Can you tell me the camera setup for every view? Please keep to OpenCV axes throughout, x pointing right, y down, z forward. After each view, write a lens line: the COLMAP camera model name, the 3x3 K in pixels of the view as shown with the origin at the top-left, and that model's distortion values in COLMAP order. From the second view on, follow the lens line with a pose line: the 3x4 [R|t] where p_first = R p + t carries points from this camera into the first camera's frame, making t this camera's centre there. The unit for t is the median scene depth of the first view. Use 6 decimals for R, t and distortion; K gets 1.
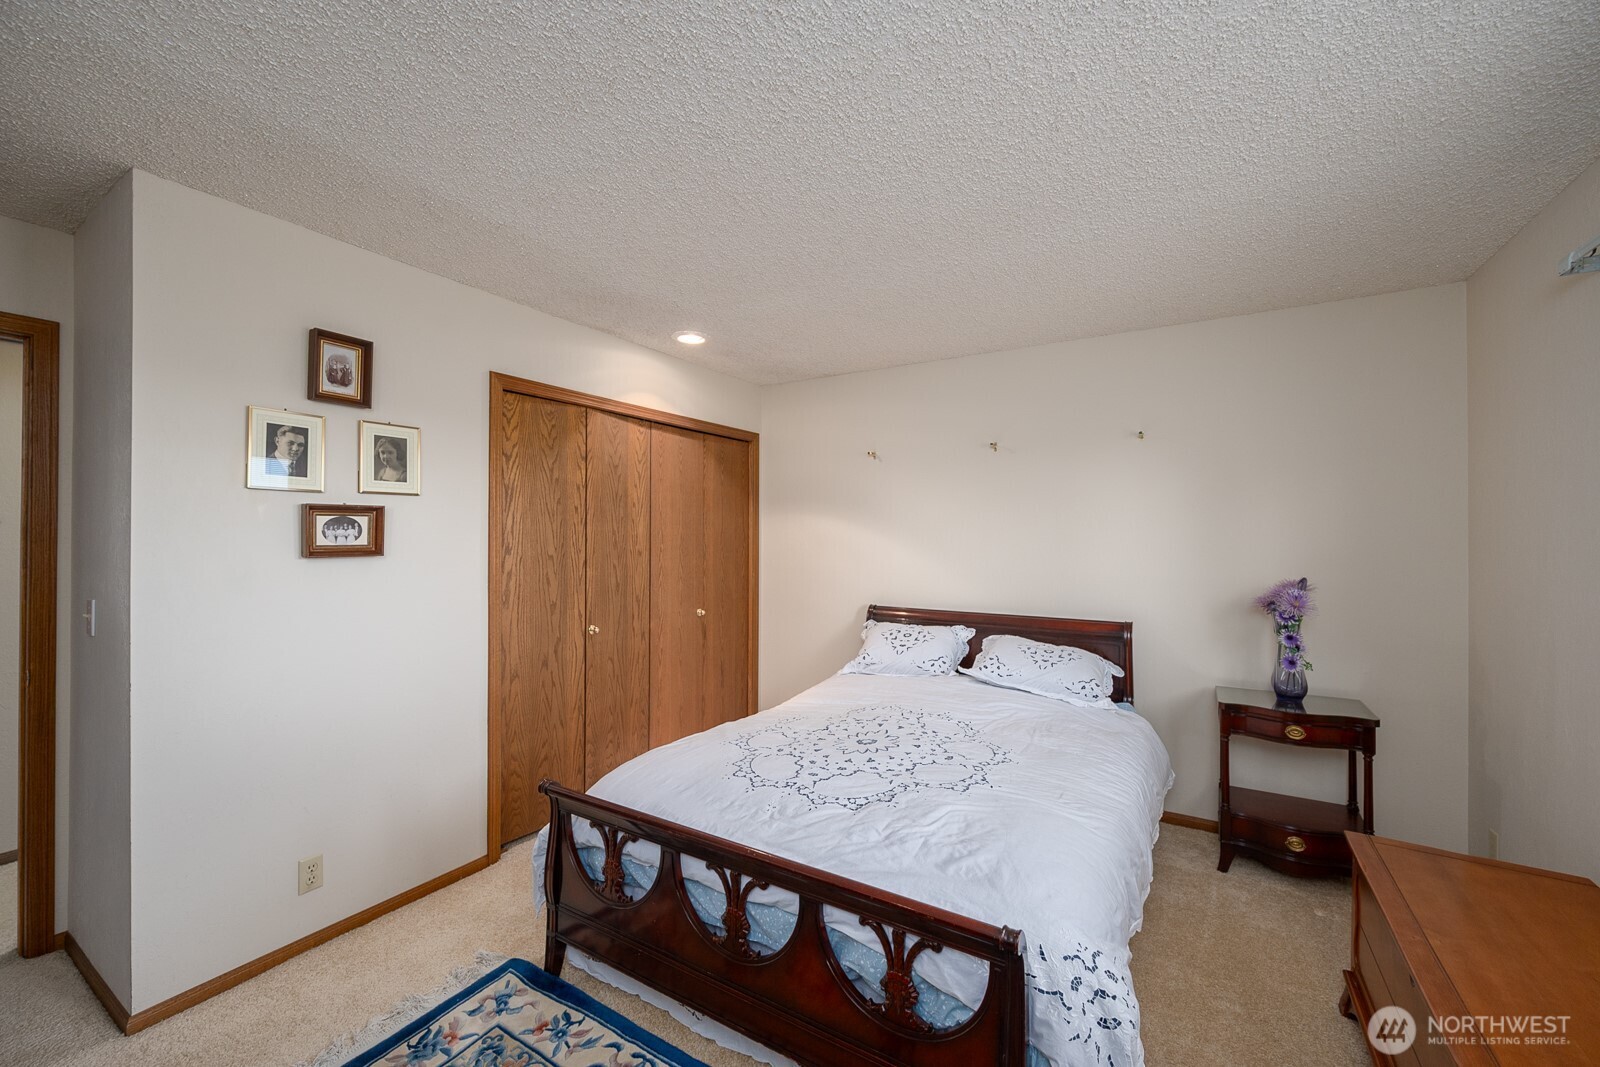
lens RADIAL K [[623.5, 0, 802.5], [0, 623.5, 529.4], [0, 0, 1]] dist [0.000457, 0.000035]
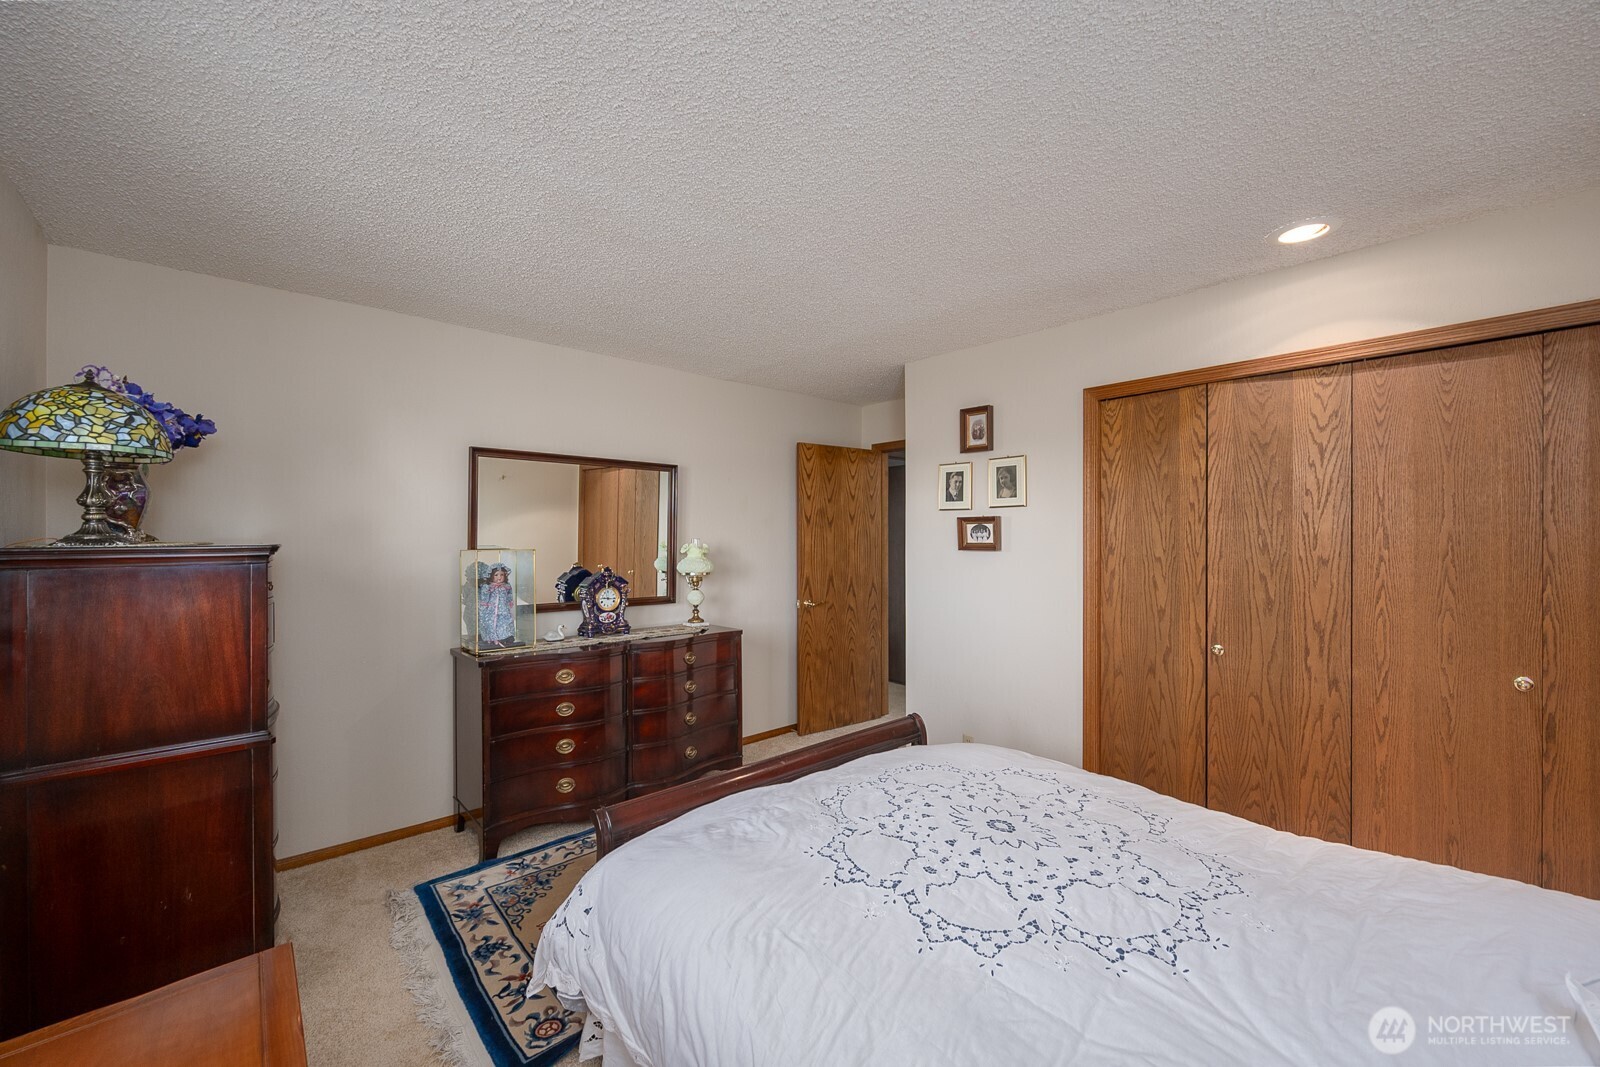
lens RADIAL K [[623.5, 0, 802.5], [0, 623.5, 529.4], [0, 0, 1]] dist [0.000457, 0.000035]
pose [[-0.261847, -0.009447, -0.965063, 0.644057], [0.012379, 0.999837, -0.013146, 0.005251], [0.965030, -0.015388, -0.261687, 0.732539]]
